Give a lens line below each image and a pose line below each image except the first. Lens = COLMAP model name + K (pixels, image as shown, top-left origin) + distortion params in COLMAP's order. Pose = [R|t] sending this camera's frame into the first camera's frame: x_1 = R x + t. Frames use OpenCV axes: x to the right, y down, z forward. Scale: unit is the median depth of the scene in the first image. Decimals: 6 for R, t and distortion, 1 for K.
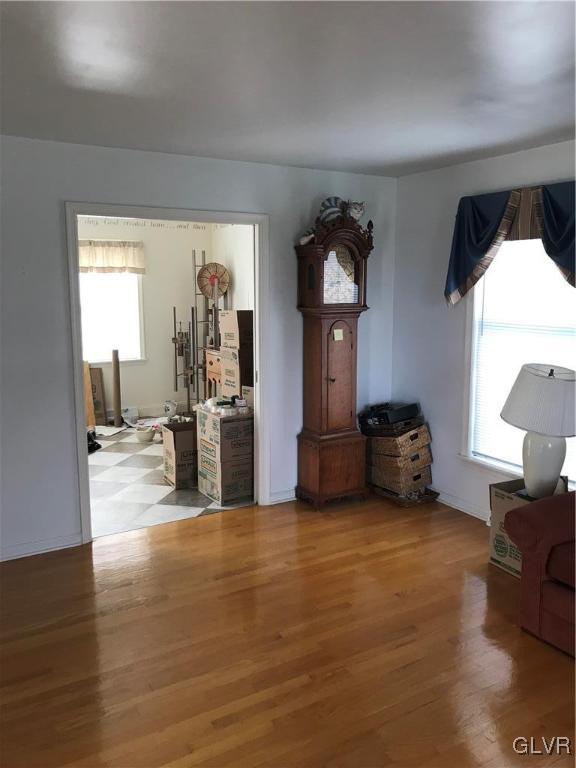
lens RADIAL K [[633.3, 0, 288.3], [0, 633.3, 372.1], [0, 0, 1]] dist [0.062274, -0.152450]
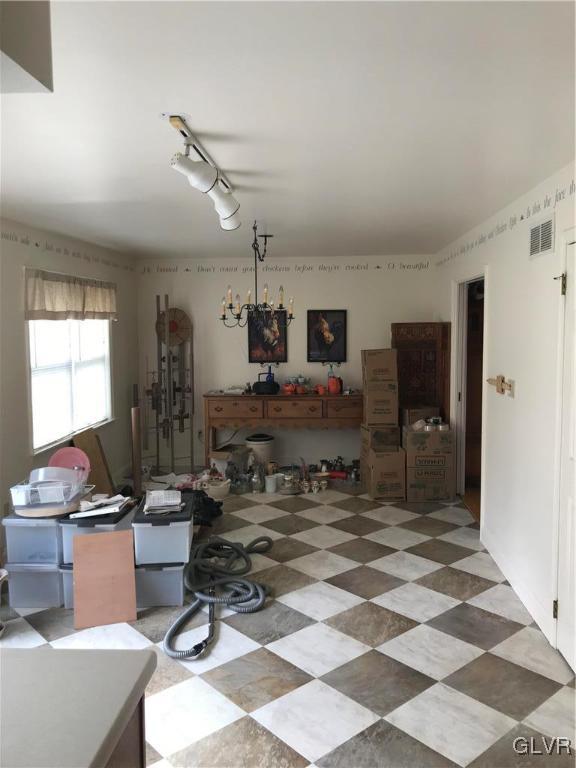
lens RADIAL K [[633.1, 0, 291.6], [0, 633.1, 381.0], [0, 0, 1]] dist [0.101270, -0.345200]
pose [[0.569442, -0.075654, 0.818543, -1.387300], [0.124580, 0.992197, 0.005036, -0.078538], [-0.812537, 0.099106, 0.574423, 0.543403]]
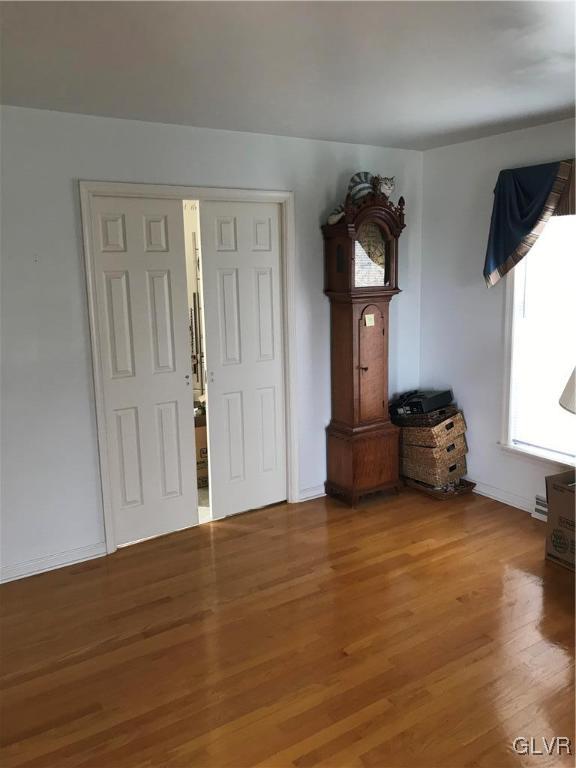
lens RADIAL K [[633.3, 0, 288.3], [0, 633.3, 372.1], [0, 0, 1]] dist [0.062274, -0.152450]
pose [[0.998870, -0.026293, 0.039585, -0.079283], [0.025110, 0.999232, 0.030070, -0.013239], [-0.040346, -0.029042, 0.998764, 0.065020]]
